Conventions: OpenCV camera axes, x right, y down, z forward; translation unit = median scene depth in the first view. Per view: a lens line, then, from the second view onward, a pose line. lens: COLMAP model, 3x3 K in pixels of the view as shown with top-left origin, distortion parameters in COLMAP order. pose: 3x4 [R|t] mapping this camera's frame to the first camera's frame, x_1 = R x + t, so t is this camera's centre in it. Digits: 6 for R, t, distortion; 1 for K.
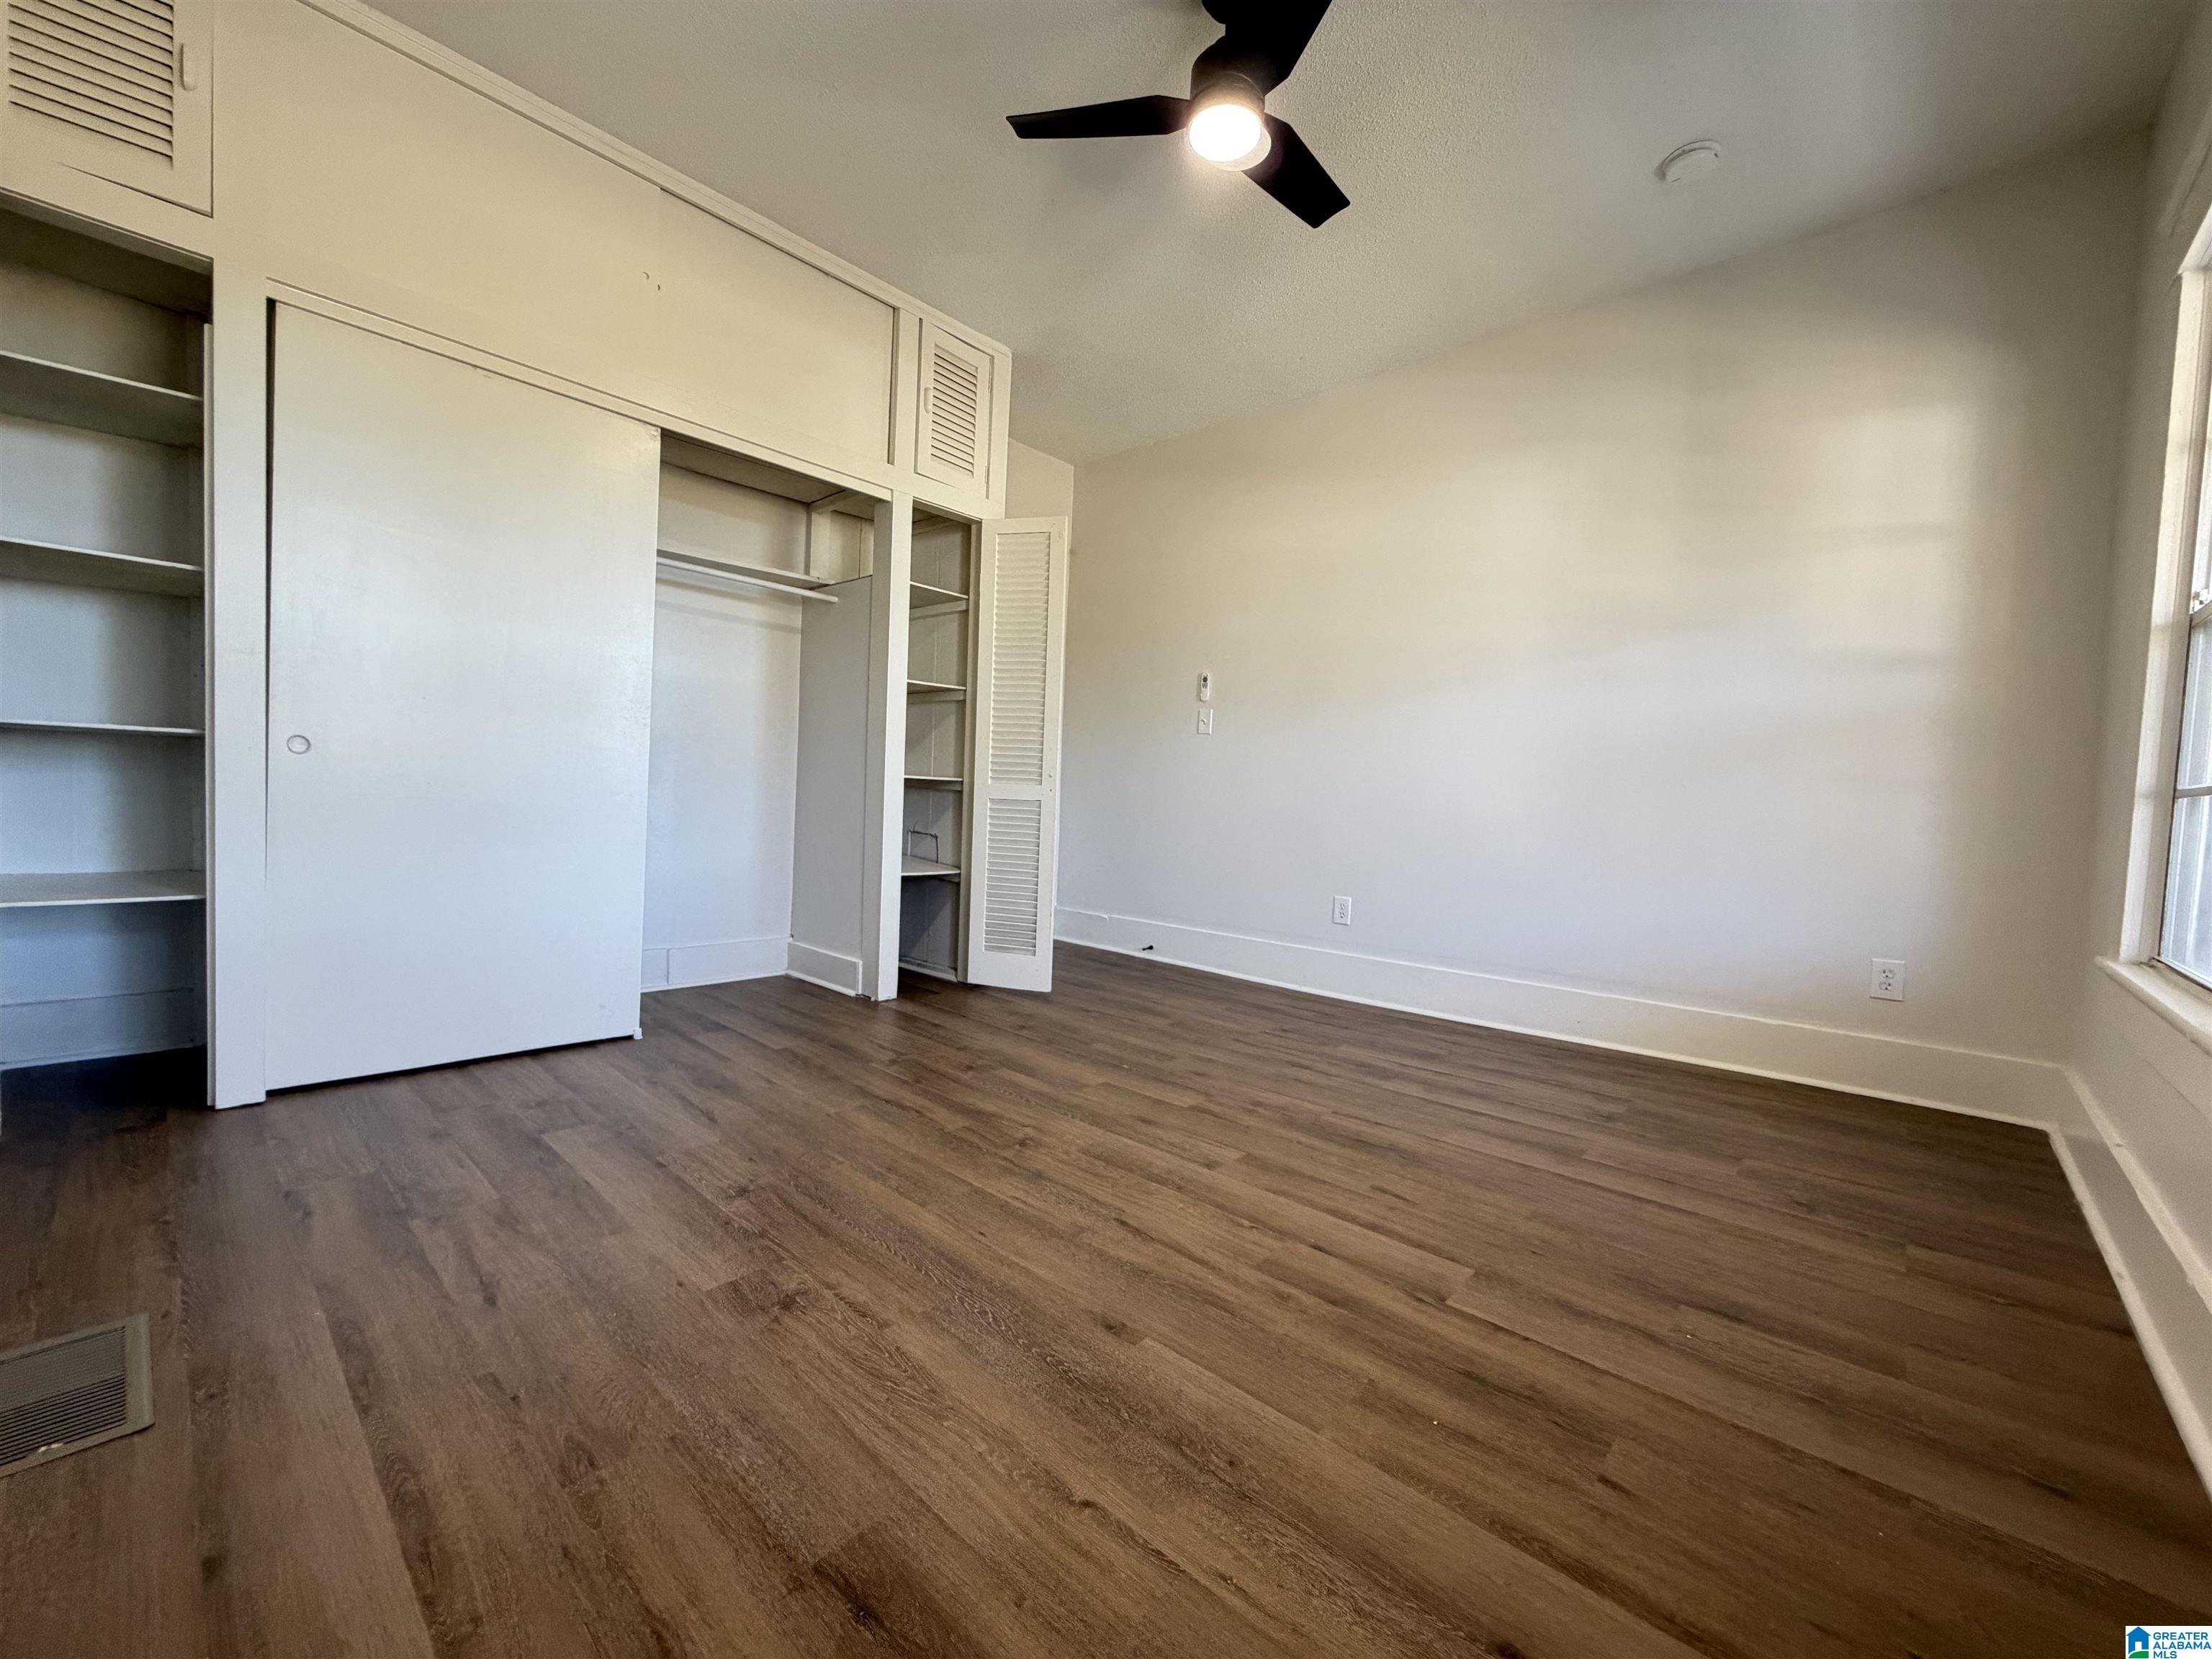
lens RADIAL K [[879.1, 0, 1098.5], [0, 879.1, 830.1], [0, 0, 1]] dist [-0.000131, 0.000302]
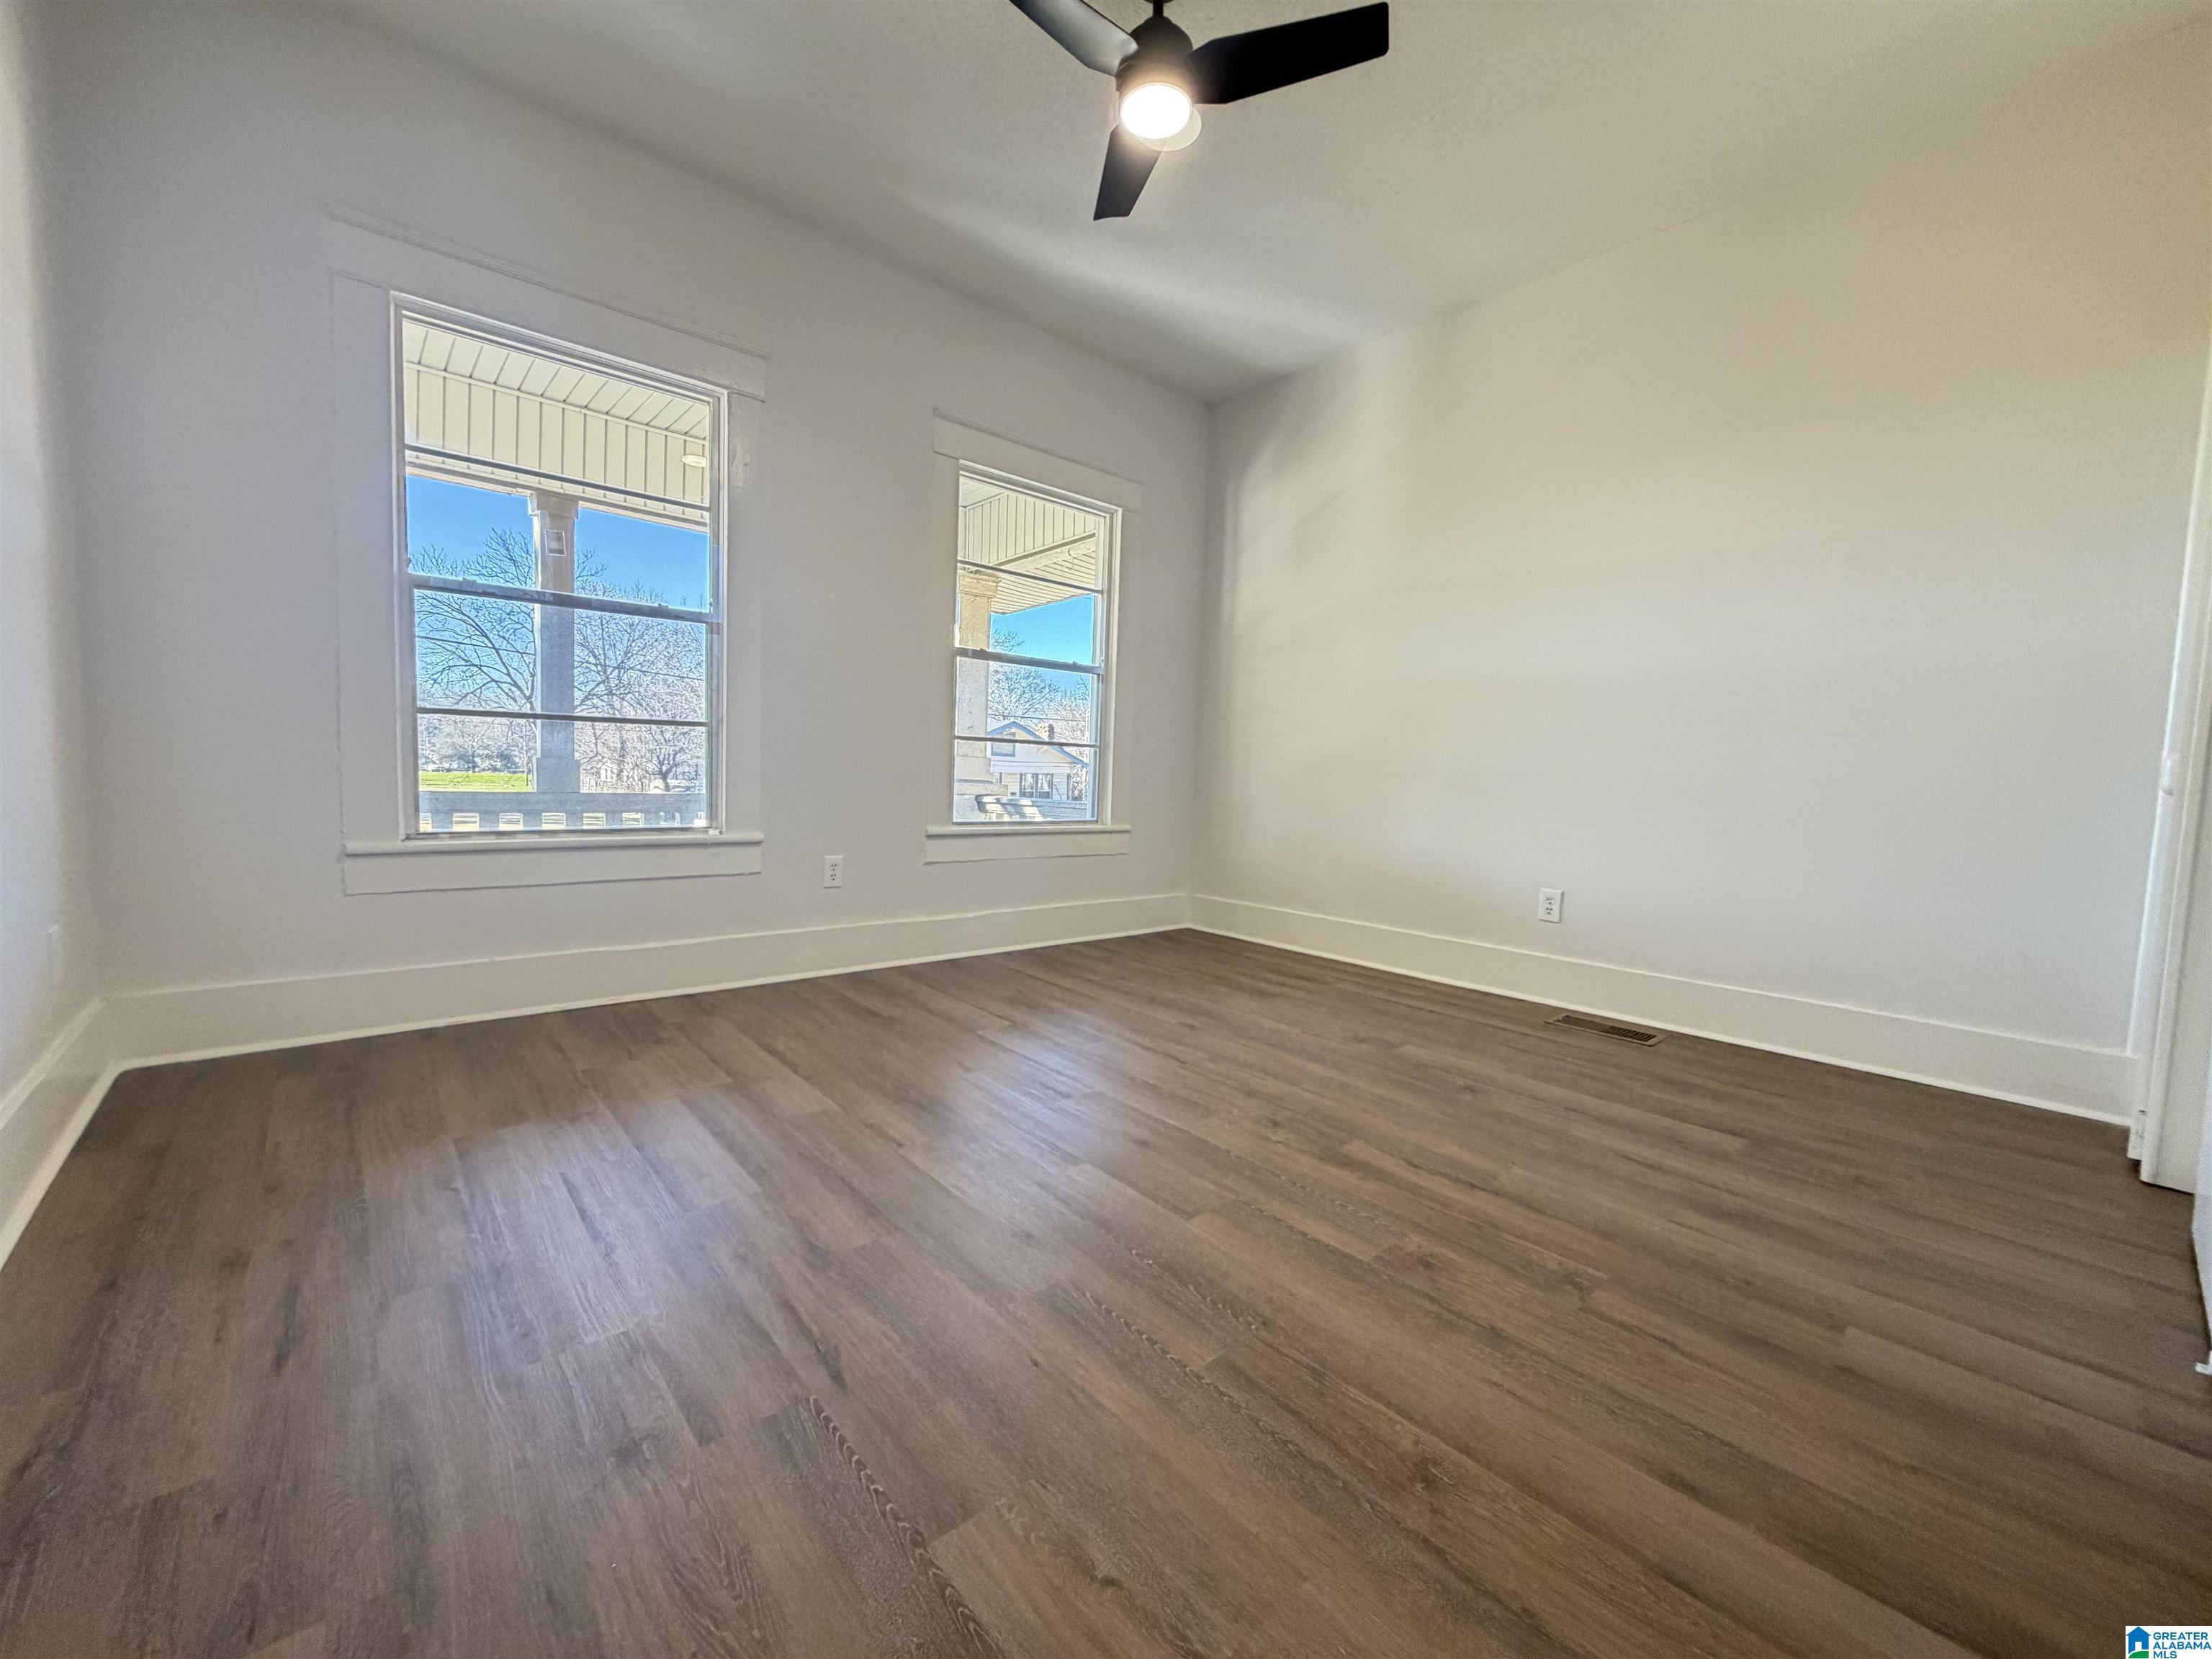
lens RADIAL K [[879.1, 0, 1098.5], [0, 879.1, 830.1], [0, 0, 1]] dist [-0.000131, 0.000302]
pose [[-0.991146, -0.080242, 0.105788, 0.036146], [-0.066858, 0.989964, 0.124500, -0.091587], [-0.114716, 0.116325, -0.986564, 2.131109]]
